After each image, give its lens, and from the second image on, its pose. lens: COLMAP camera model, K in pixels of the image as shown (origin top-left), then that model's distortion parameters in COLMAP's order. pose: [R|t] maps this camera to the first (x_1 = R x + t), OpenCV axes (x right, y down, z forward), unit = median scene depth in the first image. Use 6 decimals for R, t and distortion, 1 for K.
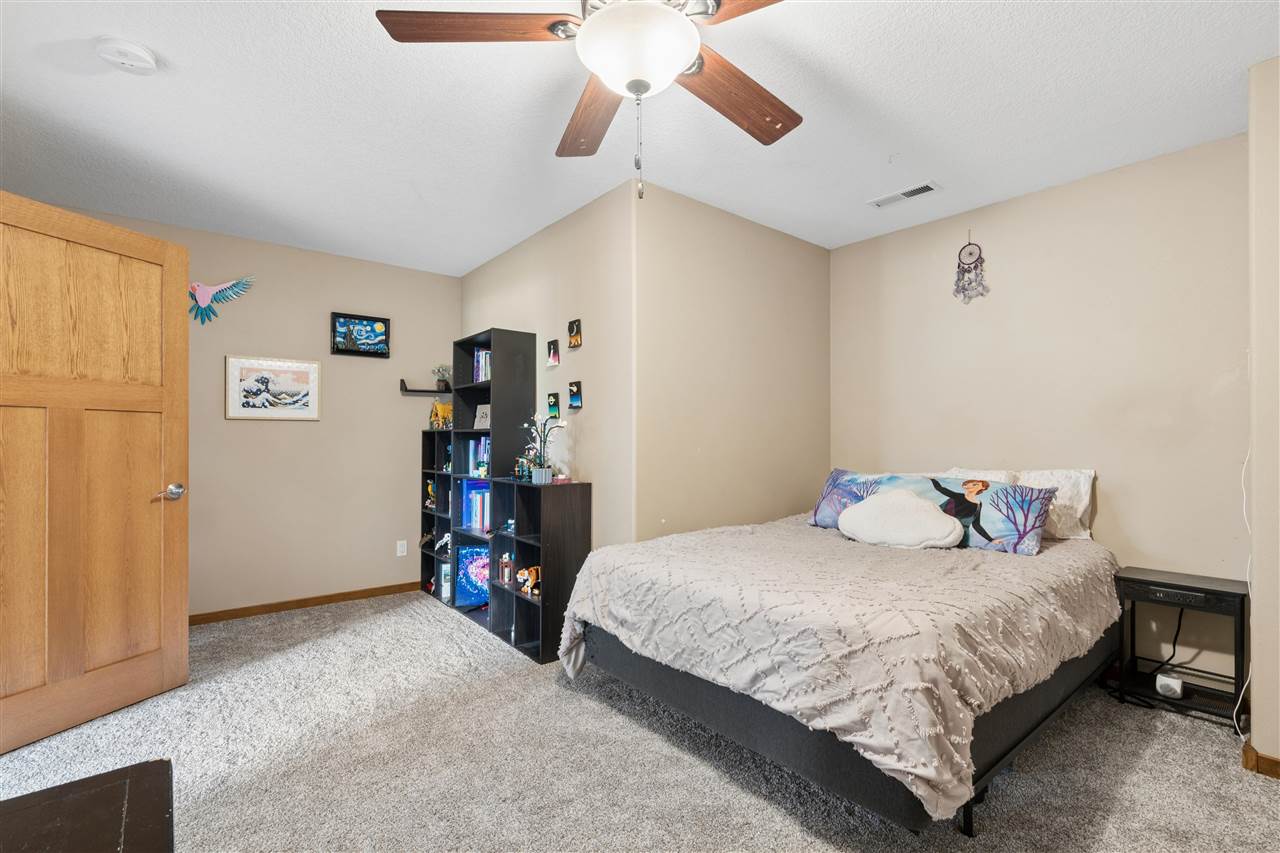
lens RADIAL K [[577.5, 0, 639.4], [0, 577.5, 435.6], [0, 0, 1]] dist [-0.000742, 0.000020]
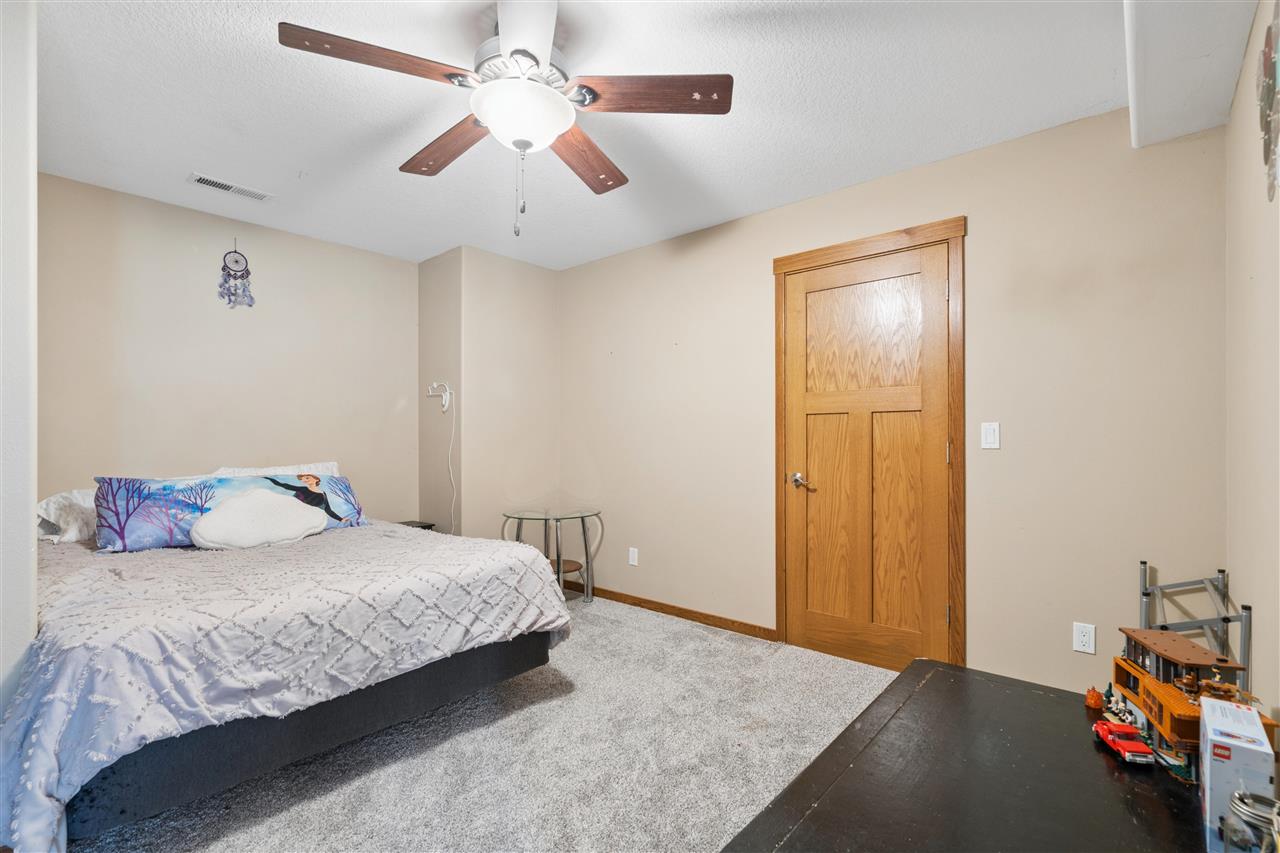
lens RADIAL K [[577.5, 0, 639.4], [0, 577.5, 435.6], [0, 0, 1]] dist [-0.000742, 0.000020]
pose [[-0.157551, 0.003155, 0.987506, -0.946431], [-0.004522, 0.999982, -0.003917, 0.001387], [-0.987501, -0.005083, -0.157533, 0.732264]]
